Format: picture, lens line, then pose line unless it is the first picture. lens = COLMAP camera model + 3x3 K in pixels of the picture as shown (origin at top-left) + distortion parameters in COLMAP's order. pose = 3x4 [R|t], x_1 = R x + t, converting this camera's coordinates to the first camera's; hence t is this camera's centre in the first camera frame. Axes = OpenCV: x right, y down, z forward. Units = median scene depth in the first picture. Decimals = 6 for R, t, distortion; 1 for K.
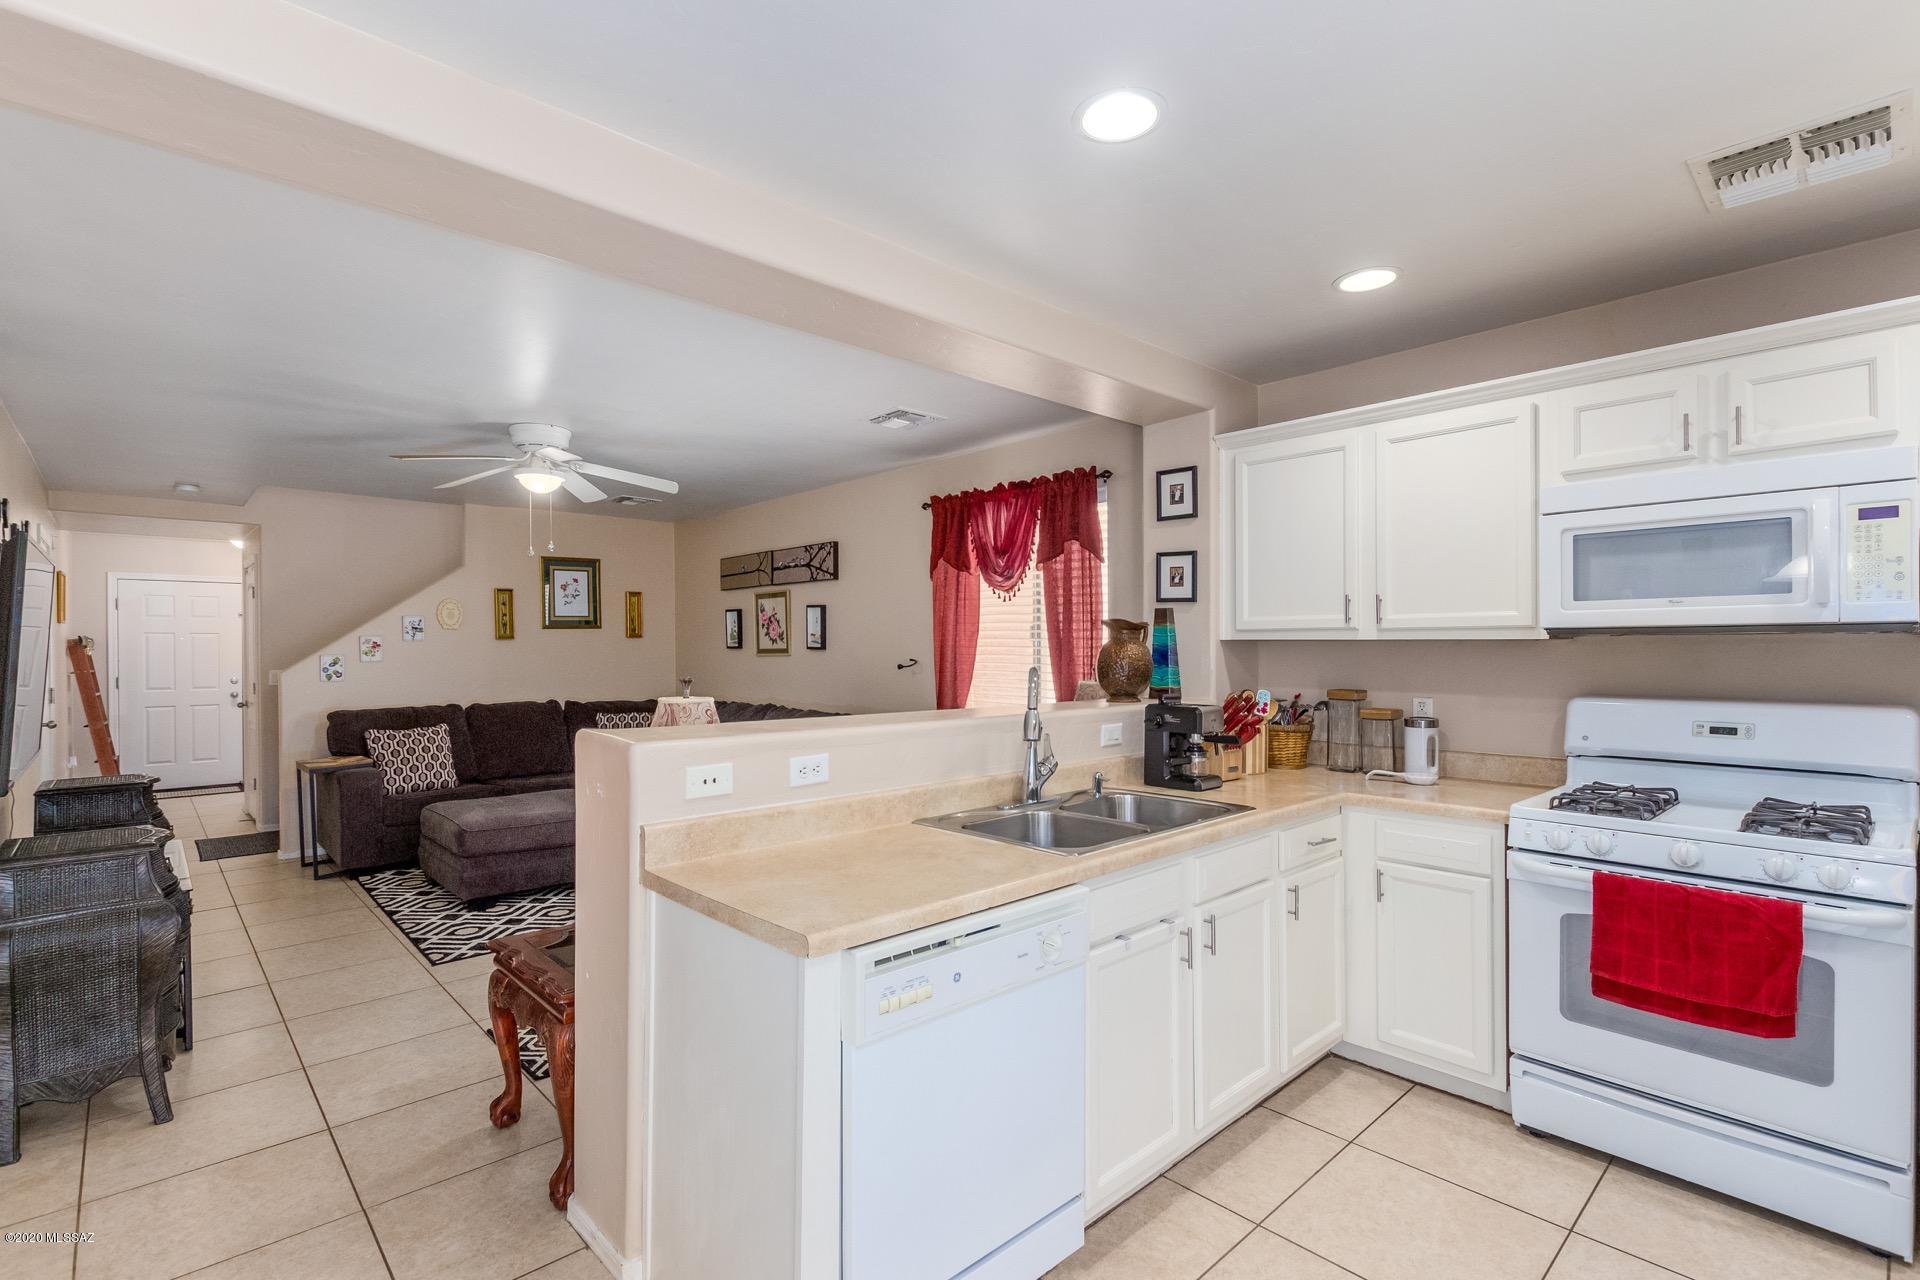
lens RADIAL K [[891.3, 0, 951.9], [0, 891.3, 651.8], [0, 0, 1]] dist [0.008482, -0.003407]
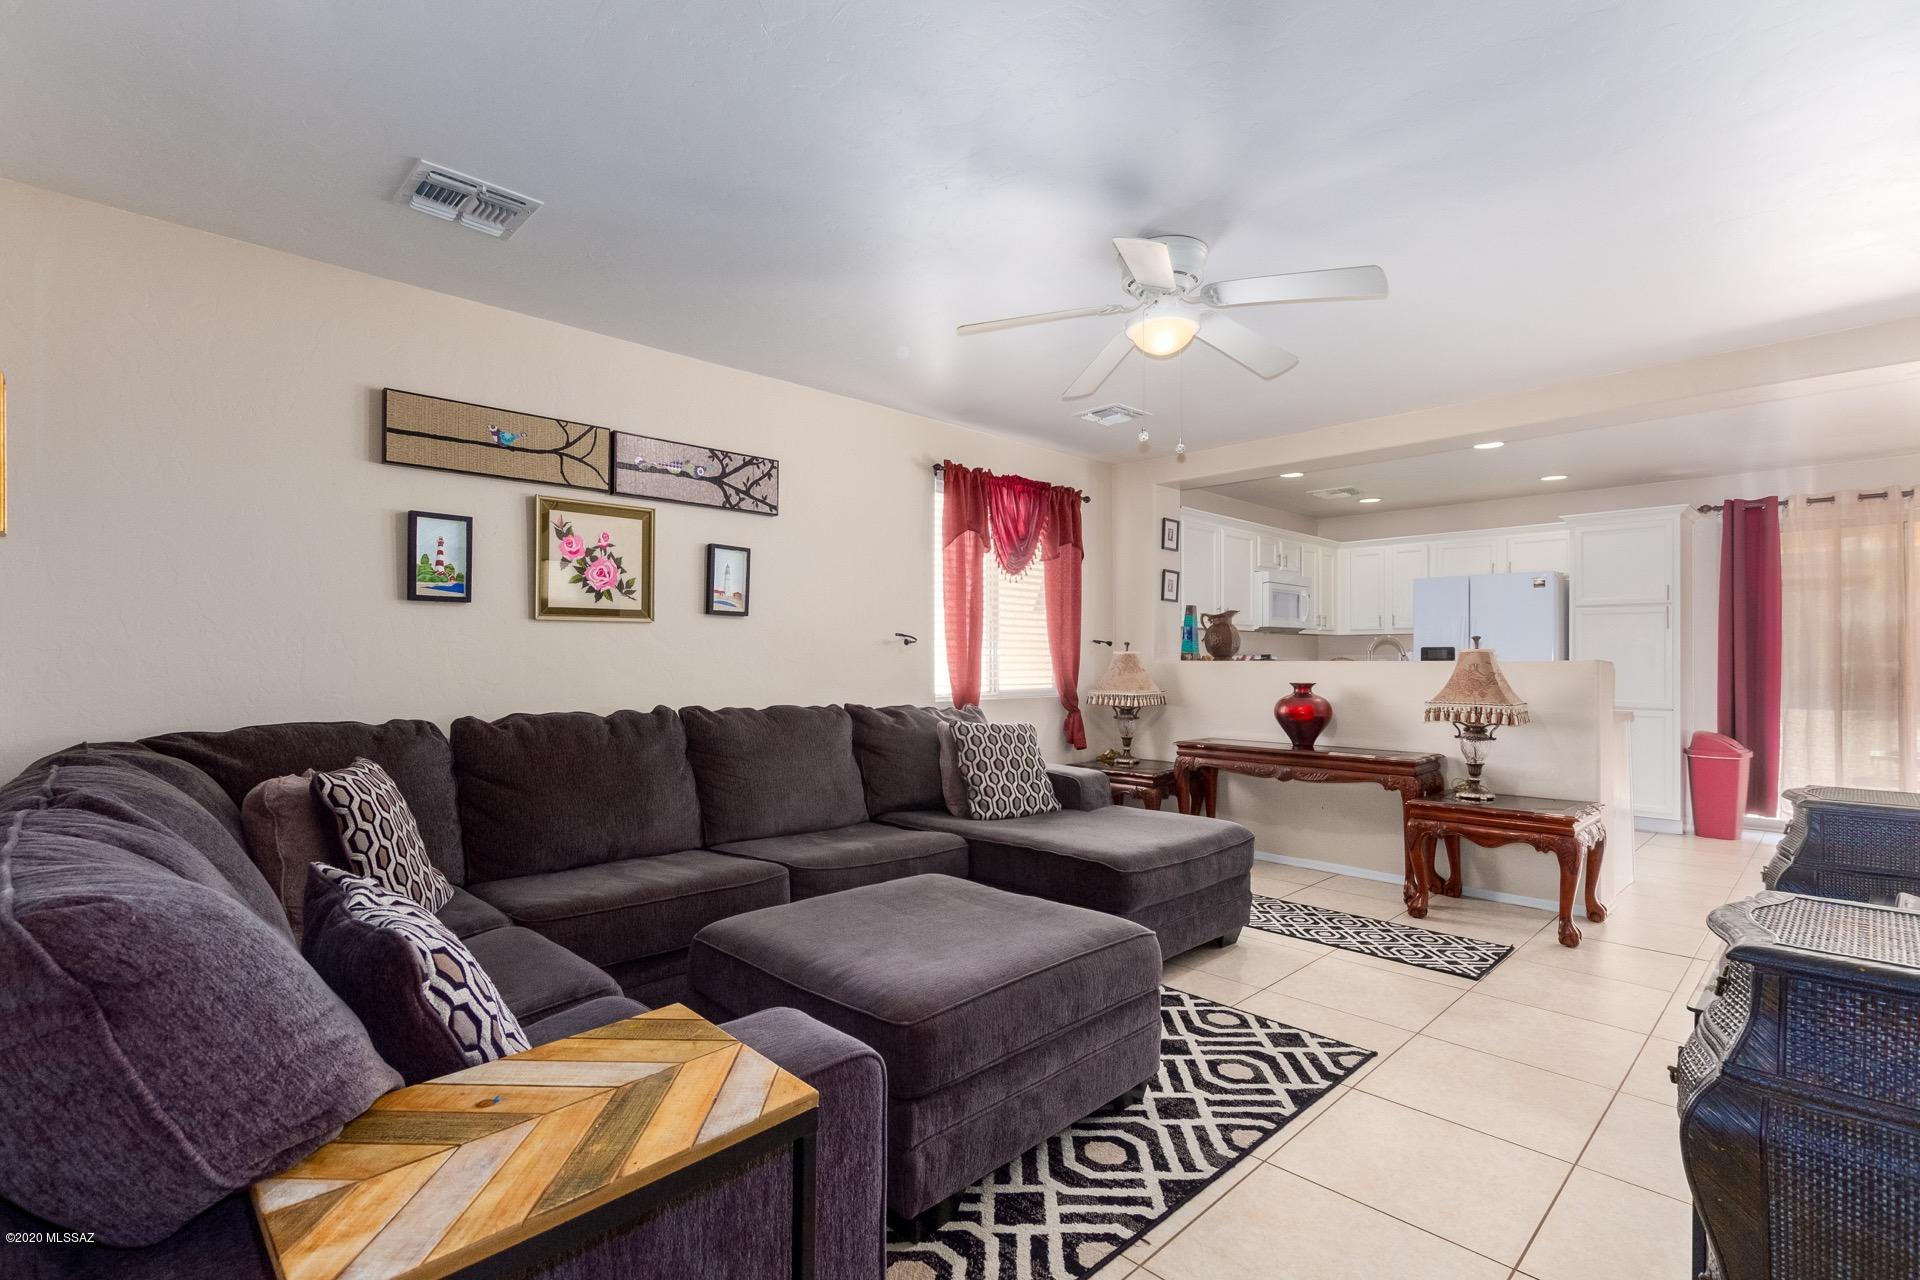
lens RADIAL K [[891.3, 0, 957.2], [0, 891.3, 653.4], [0, 0, 1]] dist [0.008482, -0.003407]
pose [[-0.035041, 0.007126, 0.999360, -1.152302], [0.000295, 0.999975, -0.007120, 0.042612], [-0.999386, 0.000045, -0.035043, 1.231361]]
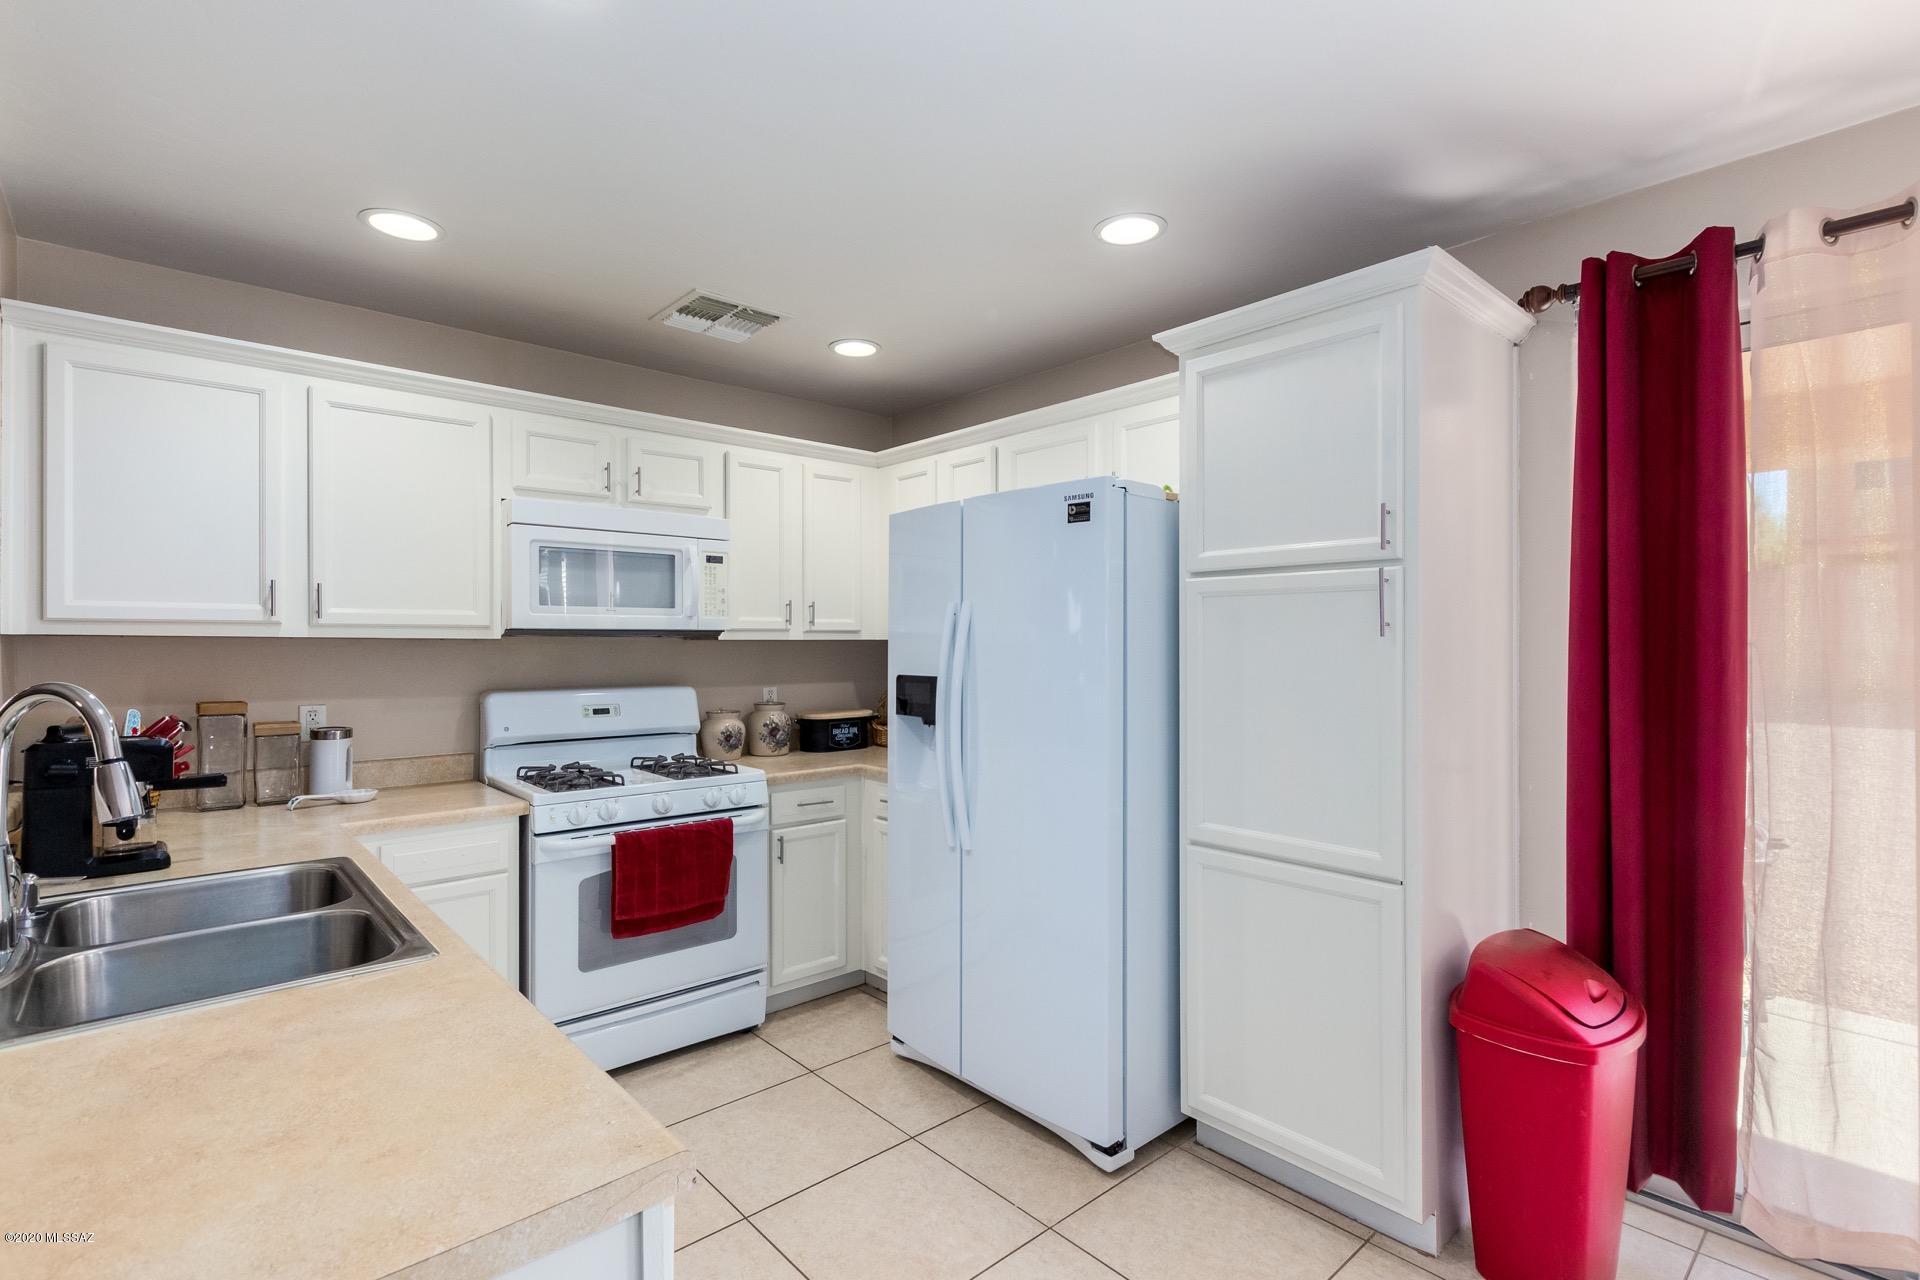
lens RADIAL K [[891.3, 0, 963.7], [0, 891.3, 637.1], [0, 0, 1]] dist [0.008482, -0.003407]
pose [[0.012473, 0.012218, 0.999848, -0.251717], [0.005972, 0.999907, -0.012293, 0.000167], [-0.999904, 0.006124, 0.012399, 0.279320]]
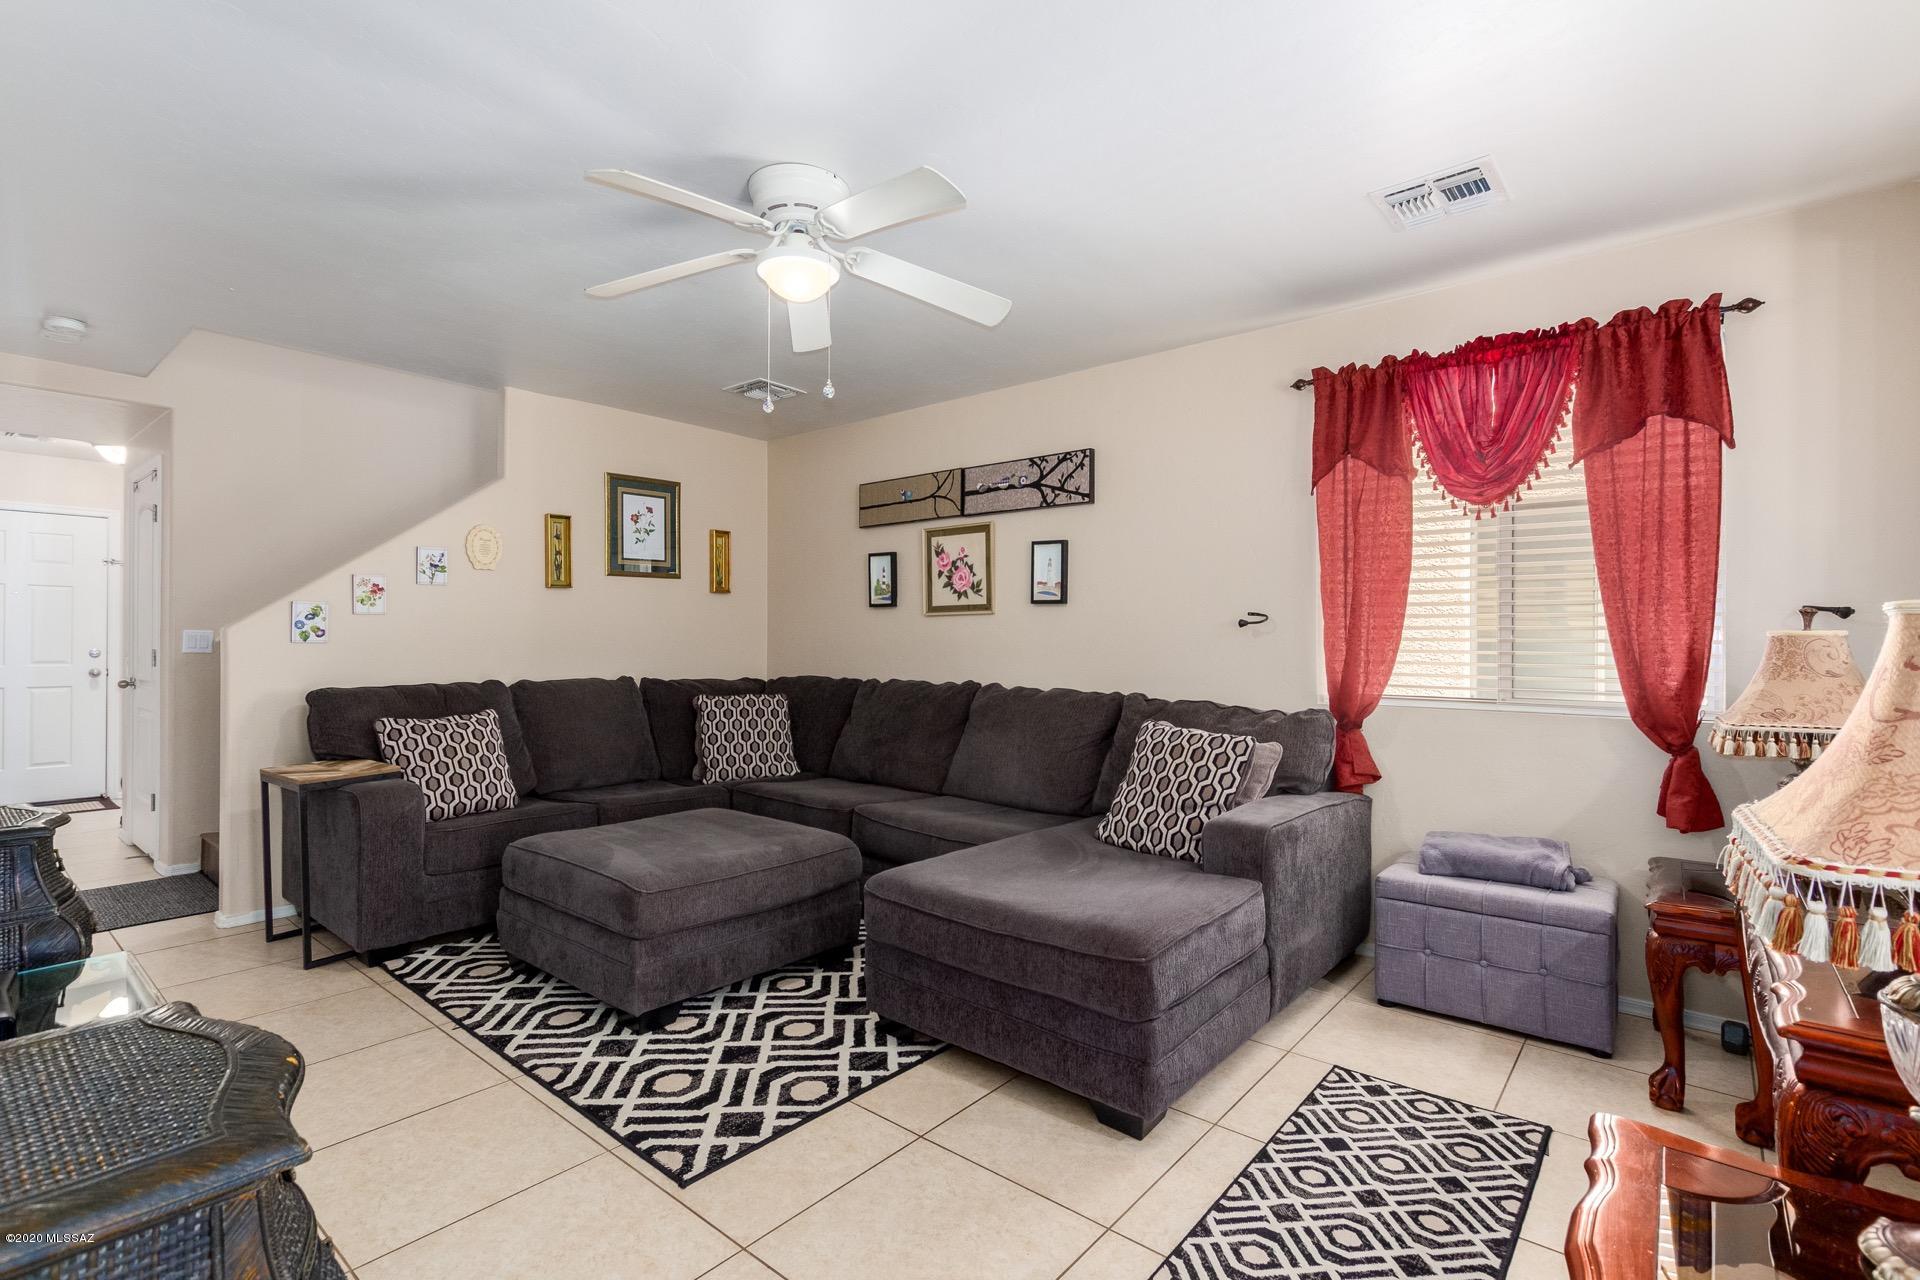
lens RADIAL K [[891.3, 0, 952.4], [0, 891.3, 637.1], [0, 0, 1]] dist [0.008482, -0.003407]
pose [[0.992264, 0.009061, 0.123816, -0.453369], [-0.008162, 0.999937, -0.007766, 0.042958], [-0.123878, 0.006695, 0.992275, 0.442837]]
